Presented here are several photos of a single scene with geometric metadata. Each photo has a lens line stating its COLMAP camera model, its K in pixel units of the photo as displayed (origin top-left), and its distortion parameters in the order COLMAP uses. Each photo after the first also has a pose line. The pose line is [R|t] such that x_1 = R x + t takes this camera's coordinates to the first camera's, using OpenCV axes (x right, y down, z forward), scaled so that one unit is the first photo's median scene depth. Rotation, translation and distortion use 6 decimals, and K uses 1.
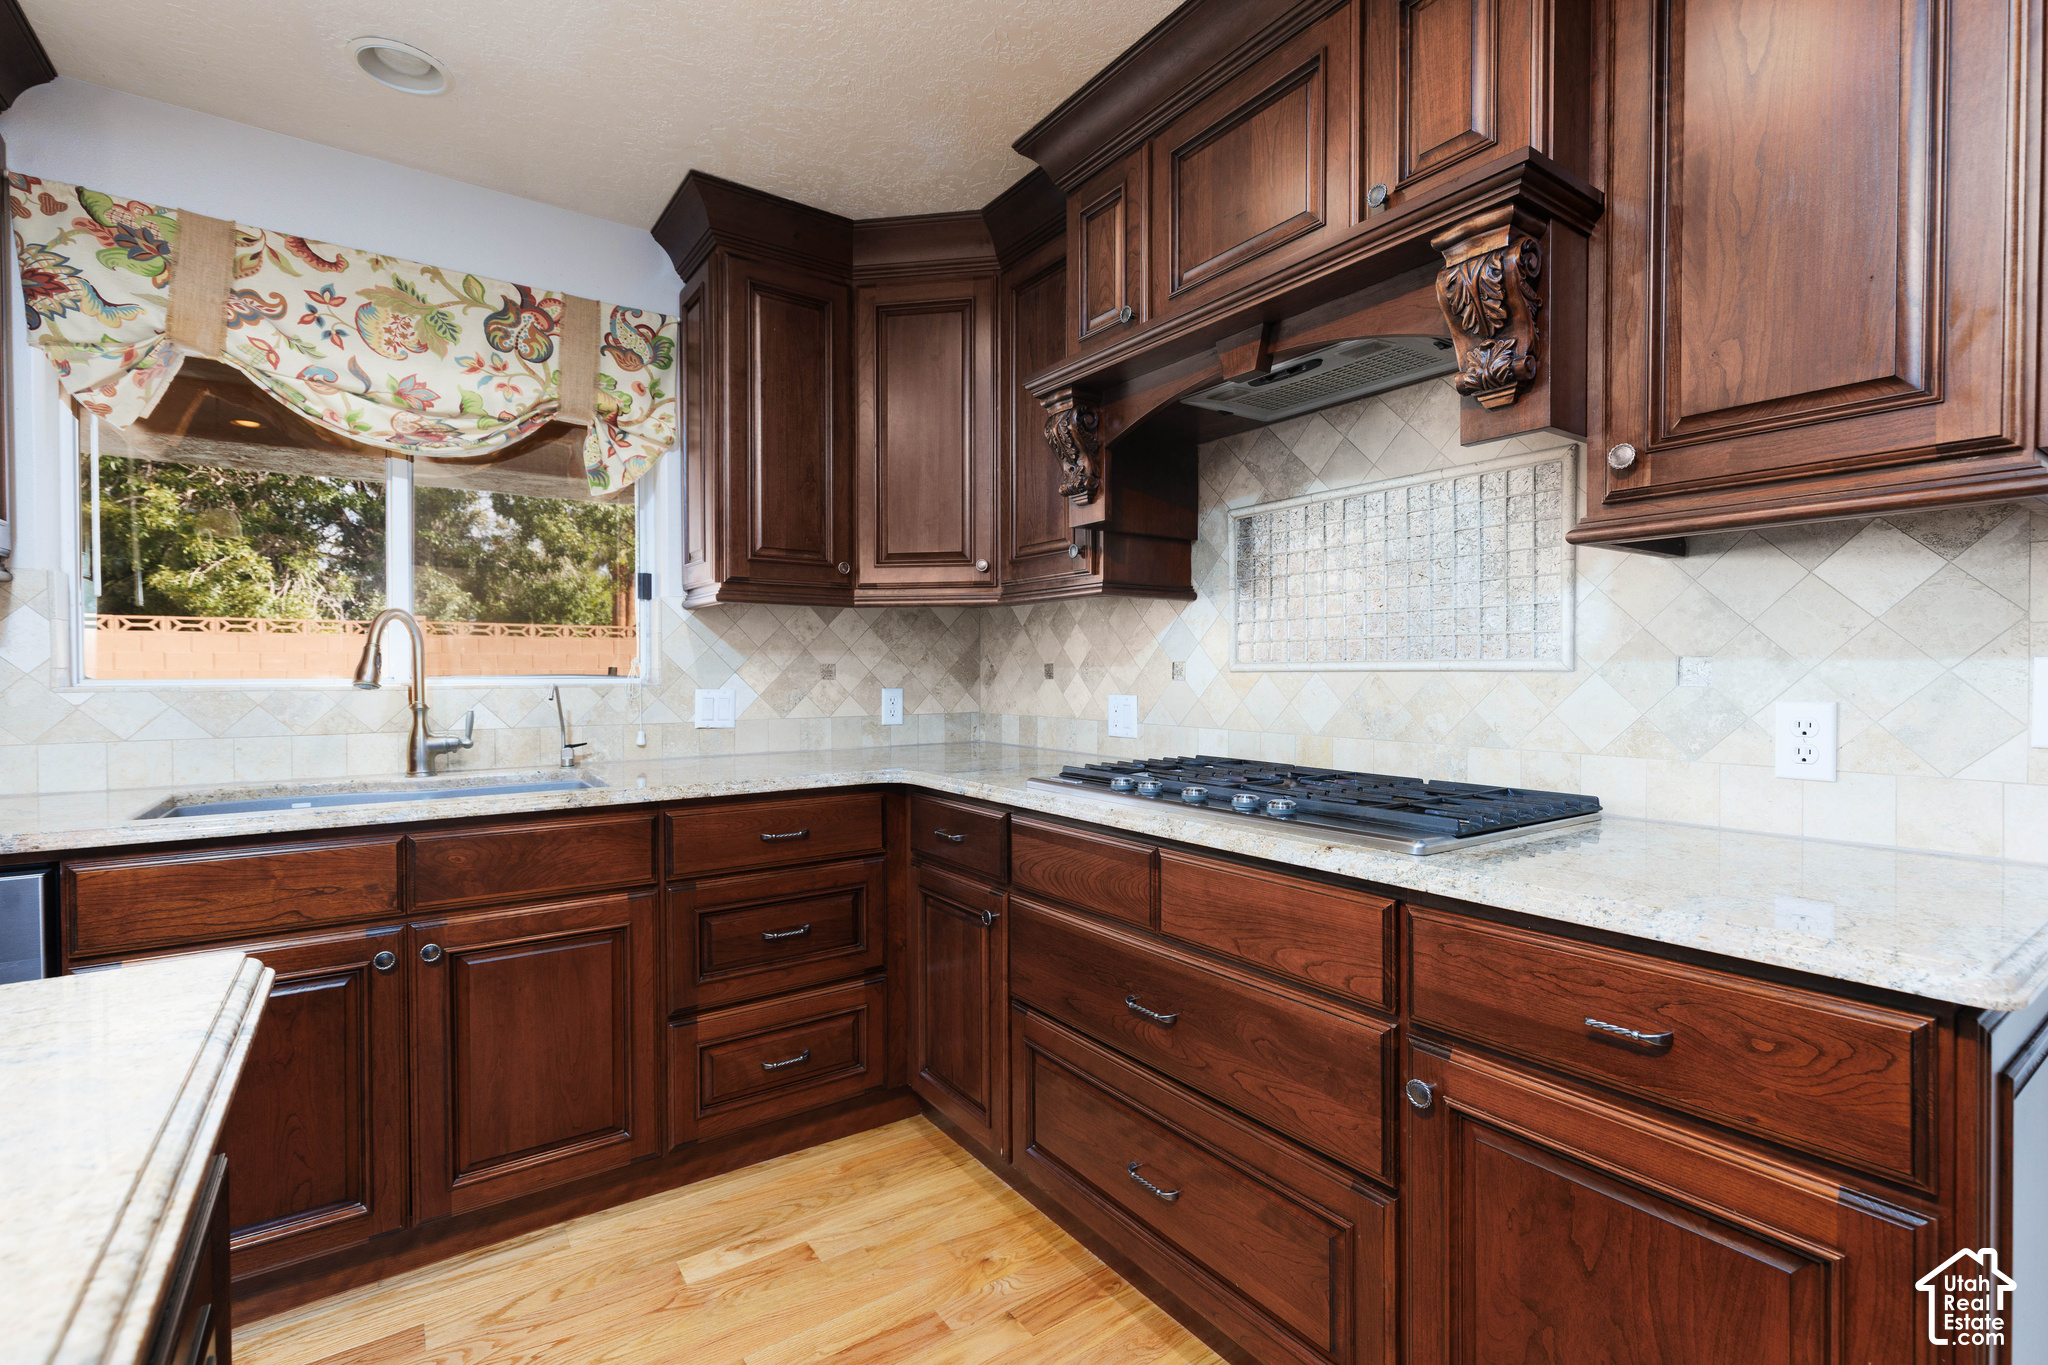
lens RADIAL K [[917.6, 0, 1032.7], [0, 917.6, 680.6], [0, 0, 1]] dist [0.010037, -0.001586]
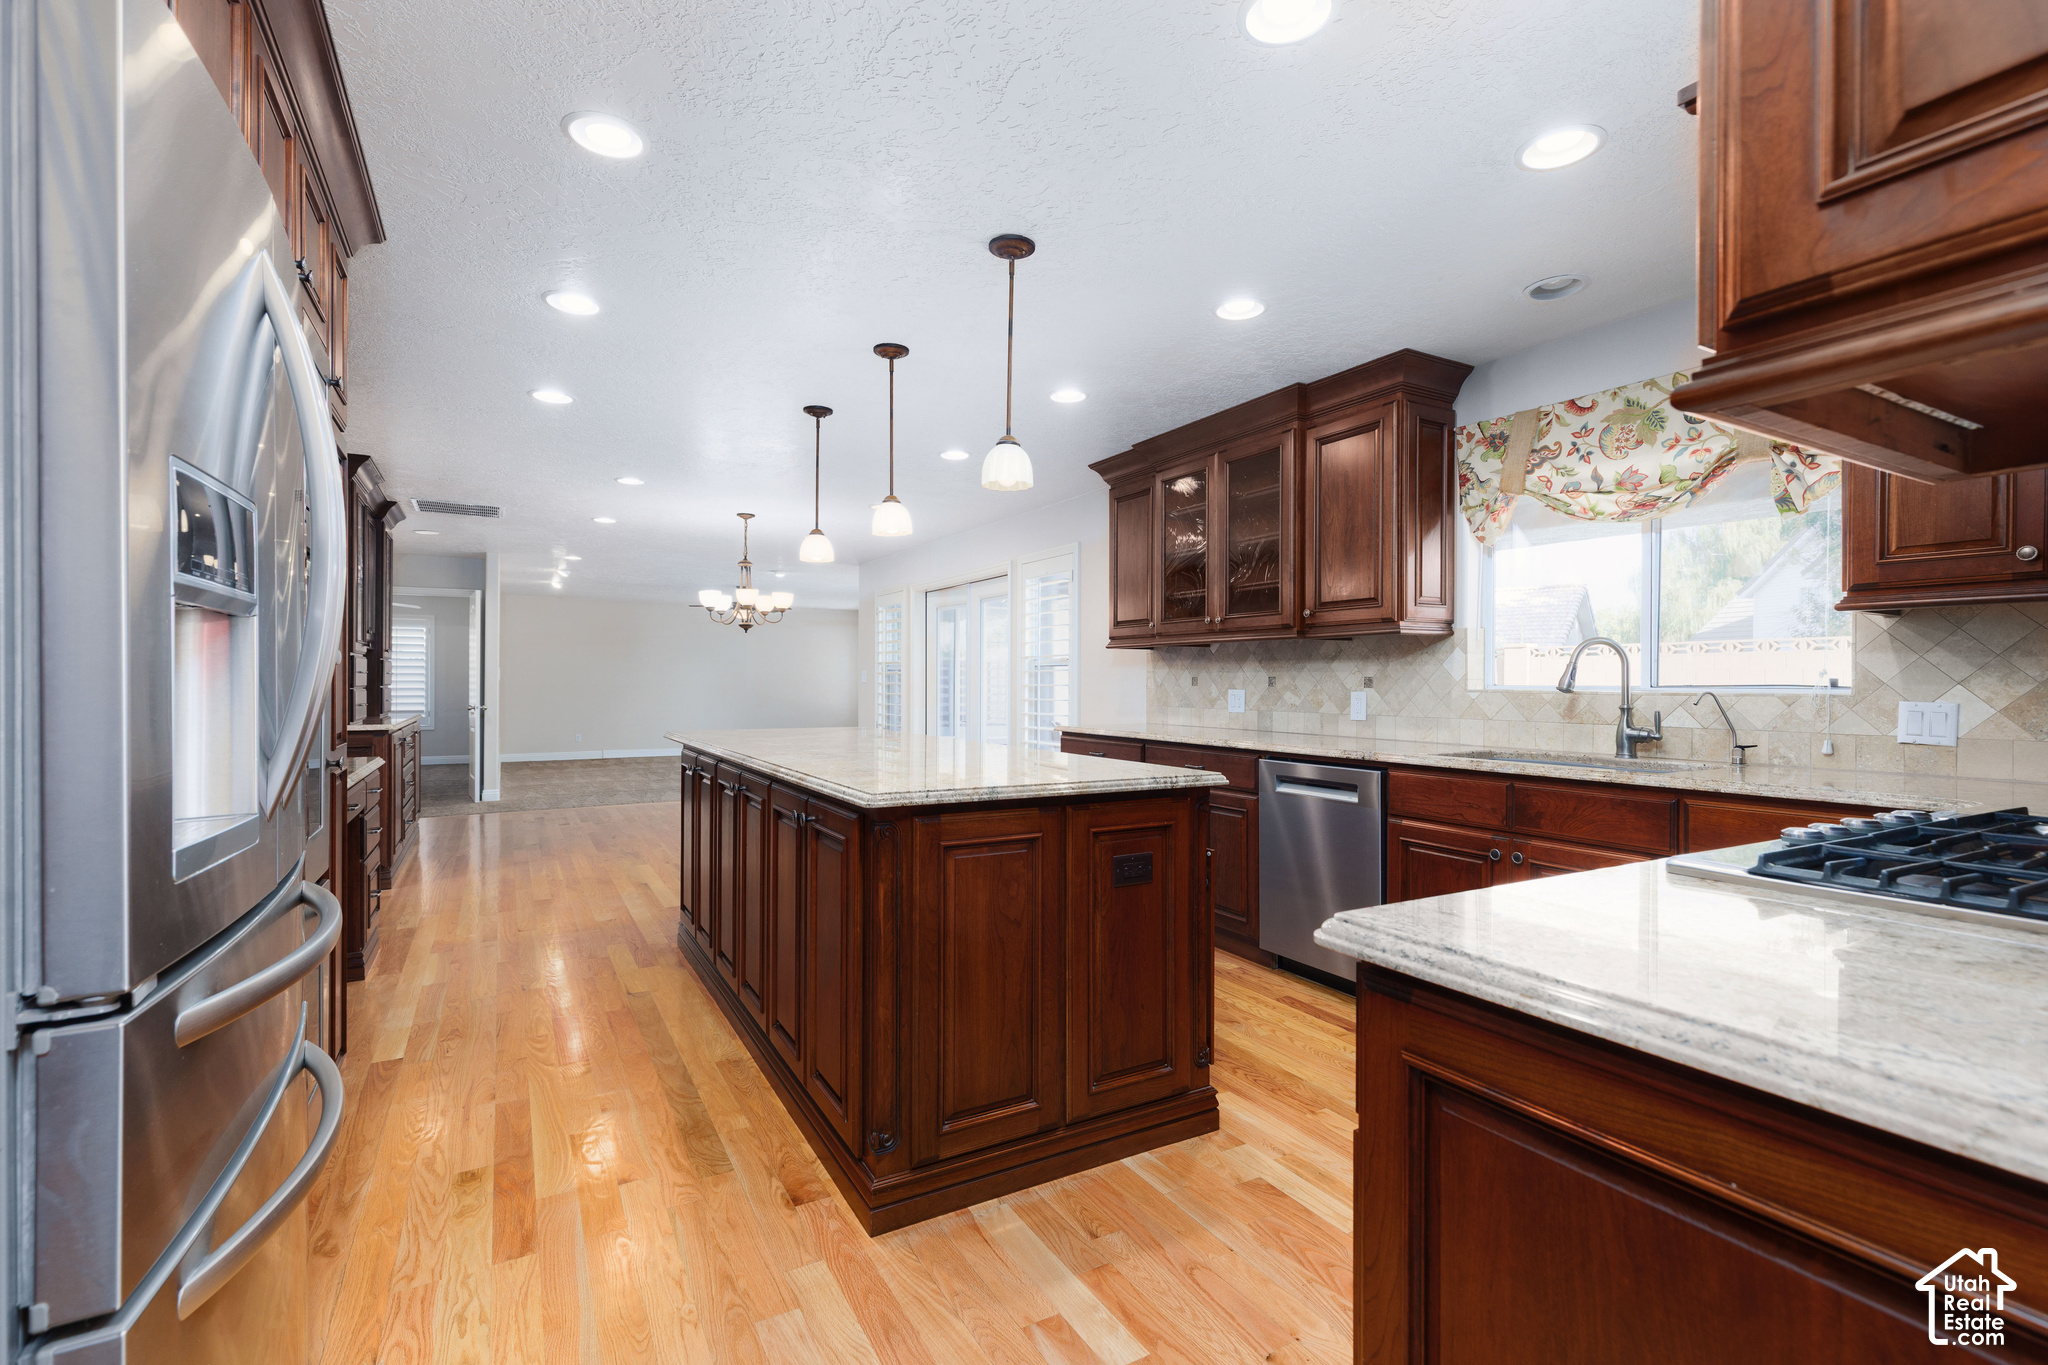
lens RADIAL K [[917.6, 0, 1034.0], [0, 917.6, 684.8], [0, 0, 1]] dist [0.010037, -0.001586]
pose [[-0.084433, 0.004544, -0.996419, 0.800382], [-0.016021, 0.999854, 0.005918, 0.001304], [0.996300, 0.016463, -0.084348, 0.240439]]
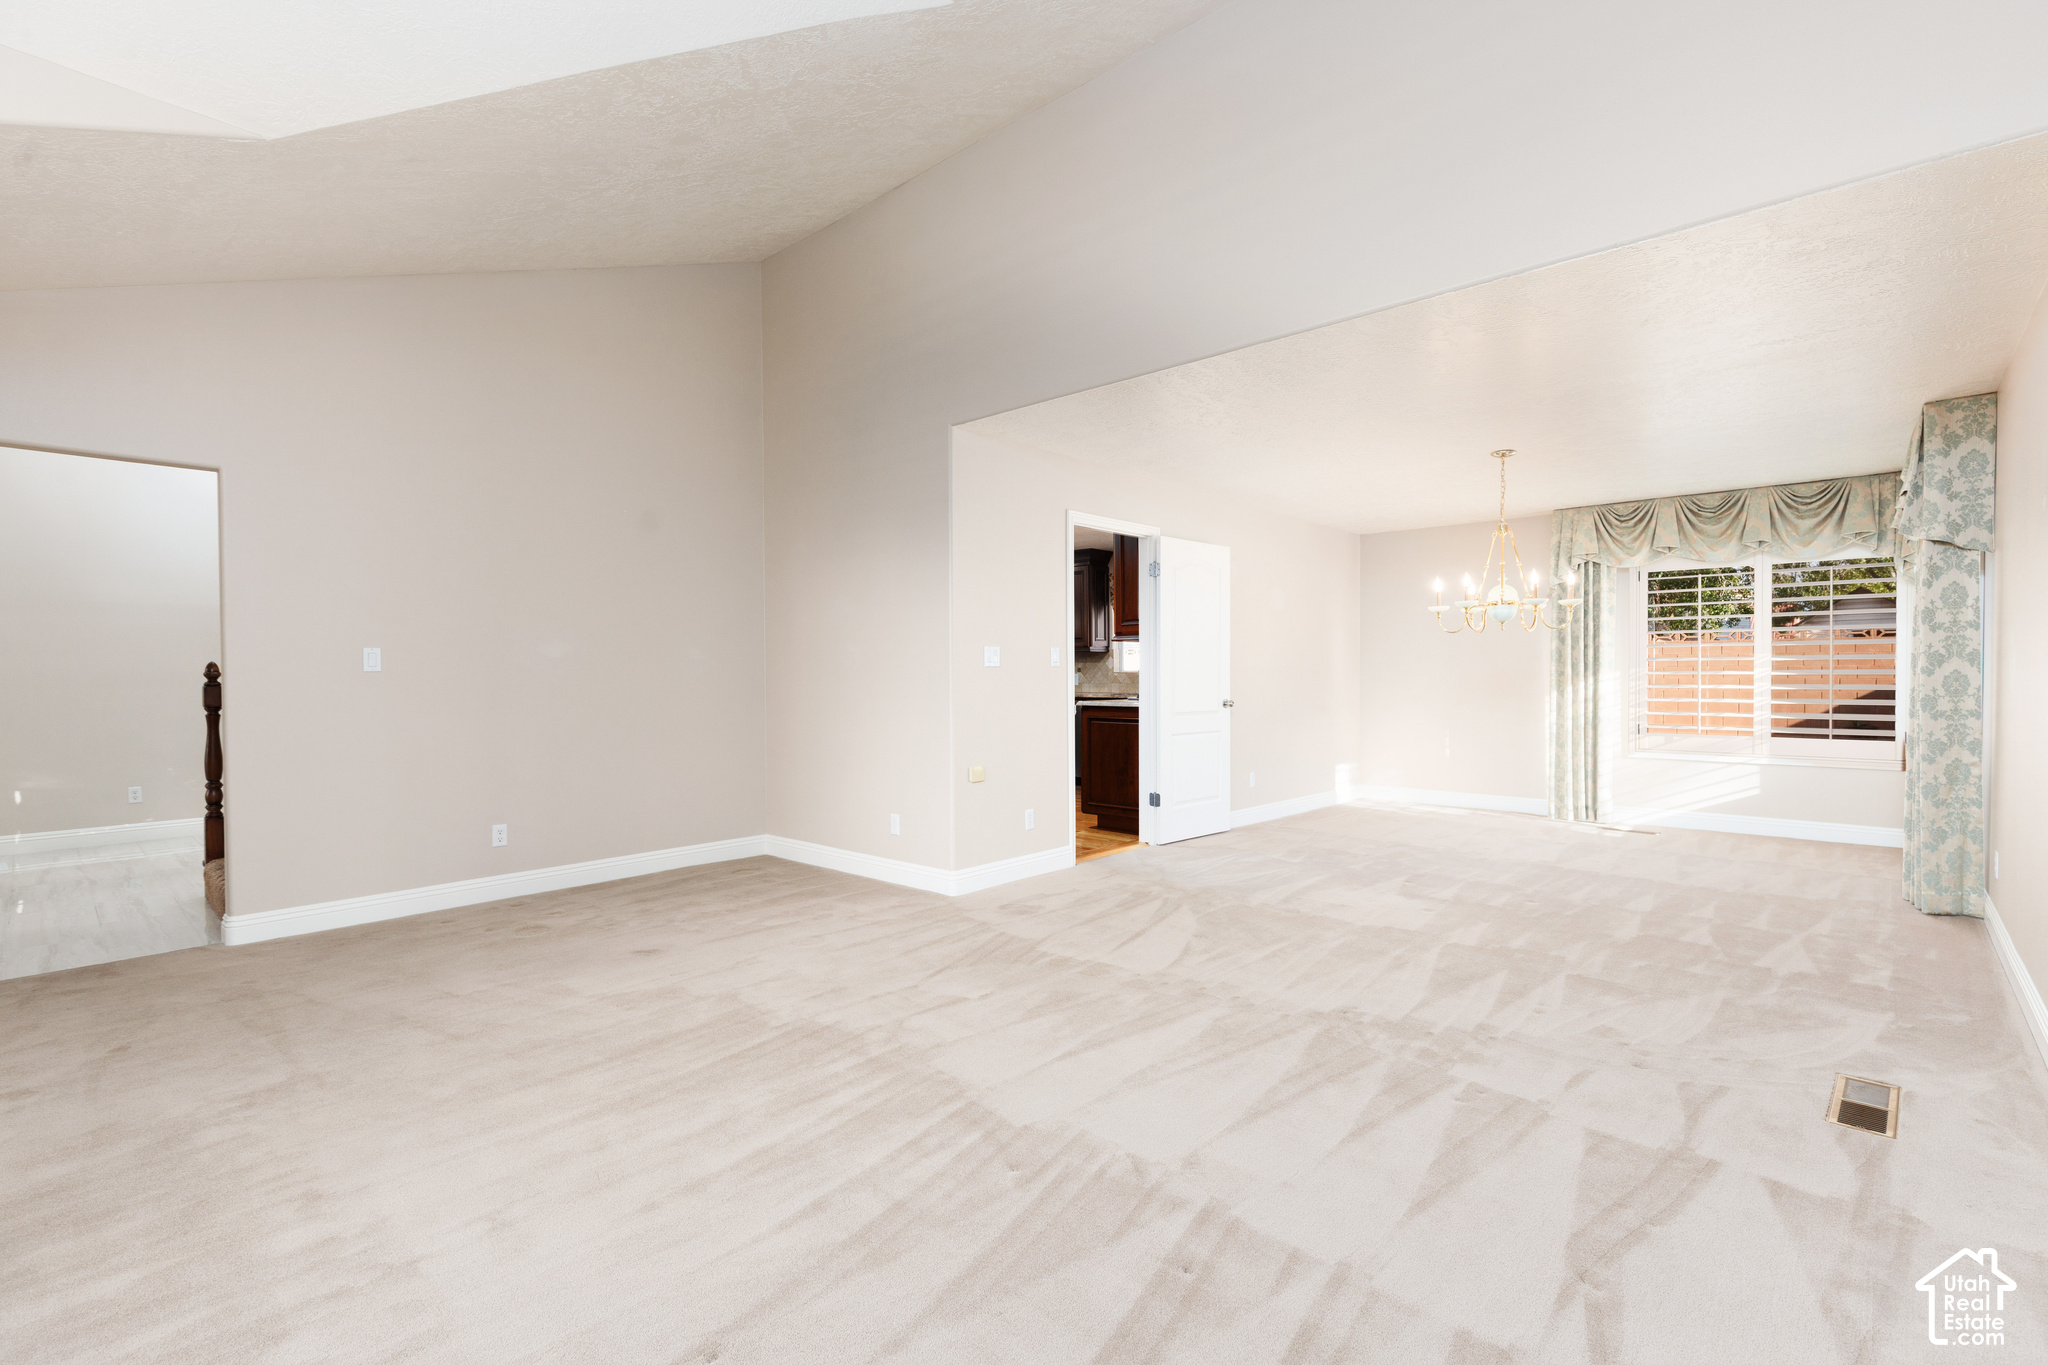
lens RADIAL K [[917.6, 0, 1027.4], [0, 917.6, 682.0], [0, 0, 1]] dist [0.010037, -0.001586]
pose [[0.224346, 0.009830, -0.974460, 3.191591], [-0.007255, 0.999938, 0.008416, 0.021036], [0.974483, 0.005182, 0.224403, -0.485928]]
